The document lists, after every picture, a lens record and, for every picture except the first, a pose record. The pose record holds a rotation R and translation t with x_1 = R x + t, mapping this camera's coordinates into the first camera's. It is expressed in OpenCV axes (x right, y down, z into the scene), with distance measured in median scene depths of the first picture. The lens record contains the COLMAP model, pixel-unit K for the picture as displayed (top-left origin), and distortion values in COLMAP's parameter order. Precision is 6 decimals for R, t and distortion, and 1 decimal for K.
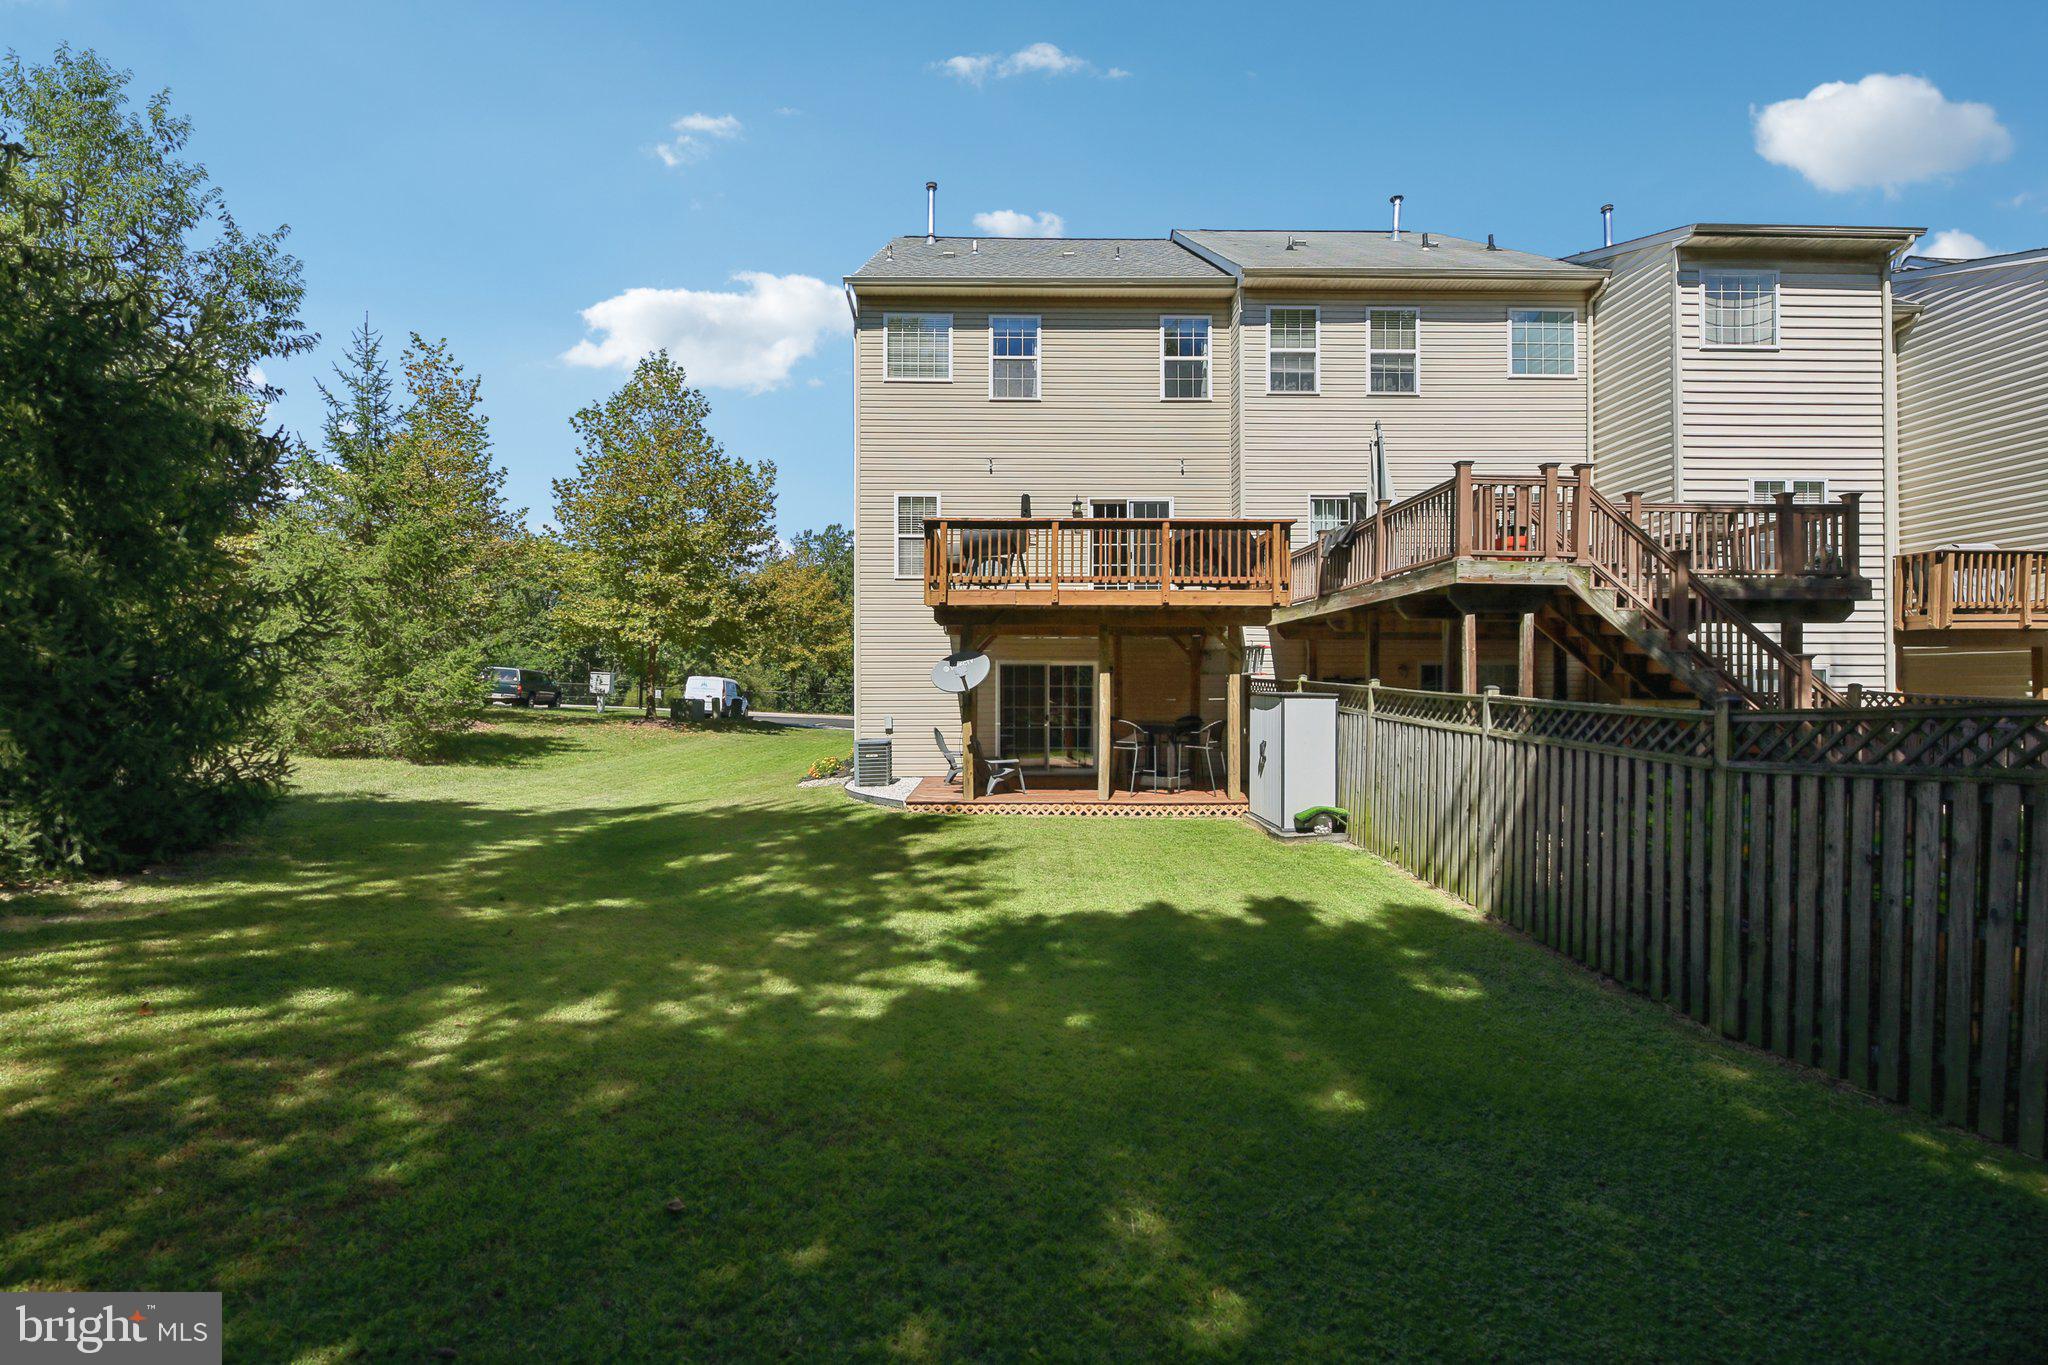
lens RADIAL K [[839.1, 0, 1014.7], [0, 839.1, 682.8], [0, 0, 1]] dist [-0.000035, -0.000248]
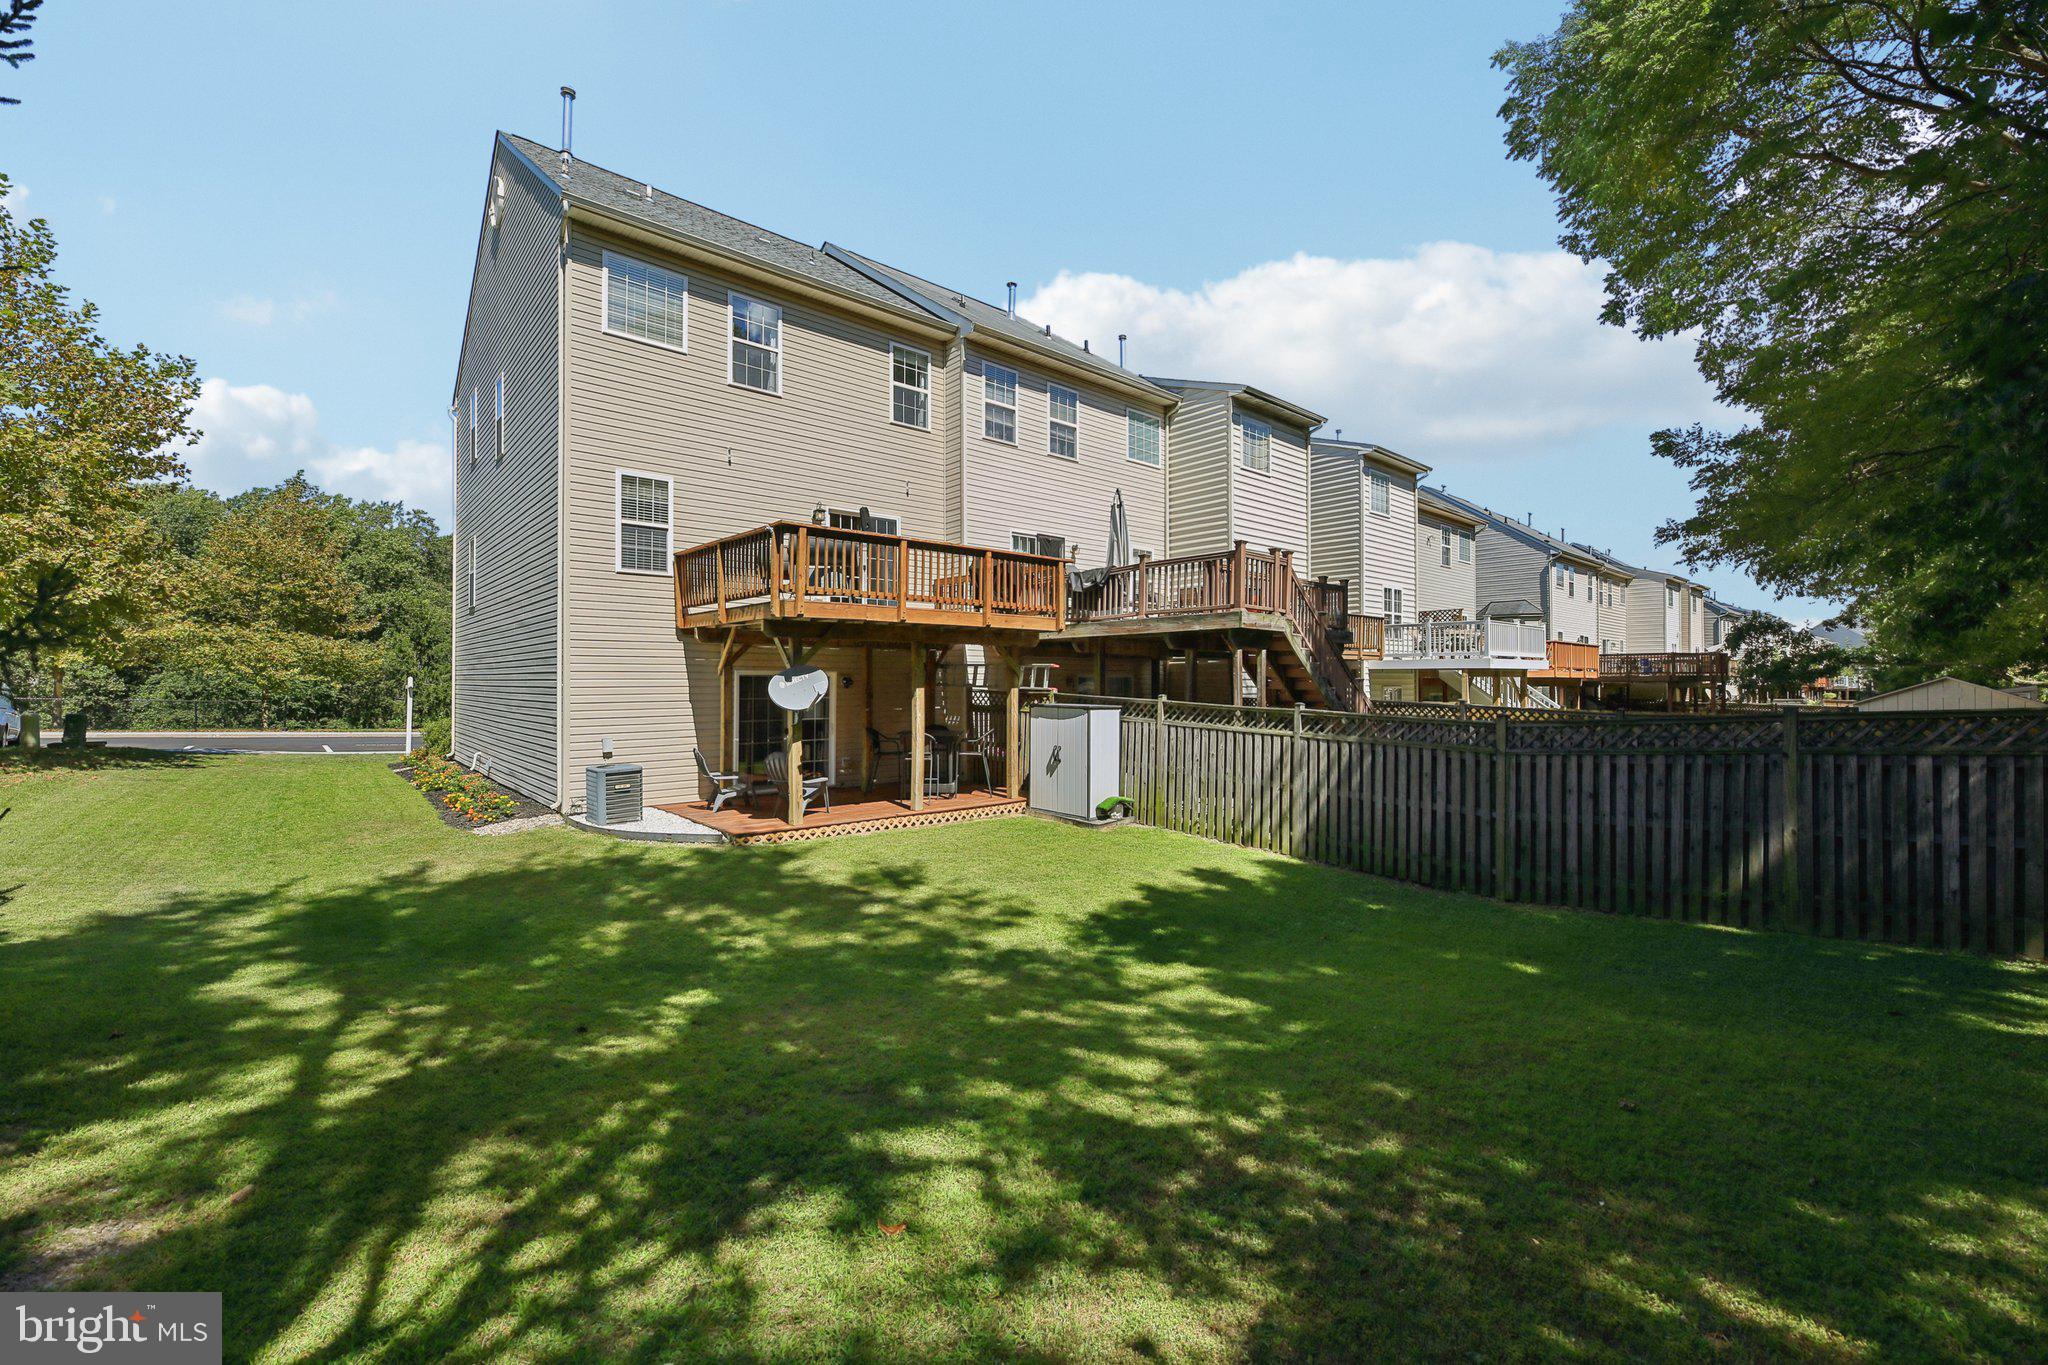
lens RADIAL K [[839.1, 0, 1014.7], [0, 839.1, 682.8], [0, 0, 1]] dist [-0.000035, -0.000248]
pose [[0.761138, -0.000413, 0.648590, -0.525008], [-0.002793, 0.999988, 0.003915, -0.024673], [-0.648584, -0.004791, 0.761128, 0.143994]]
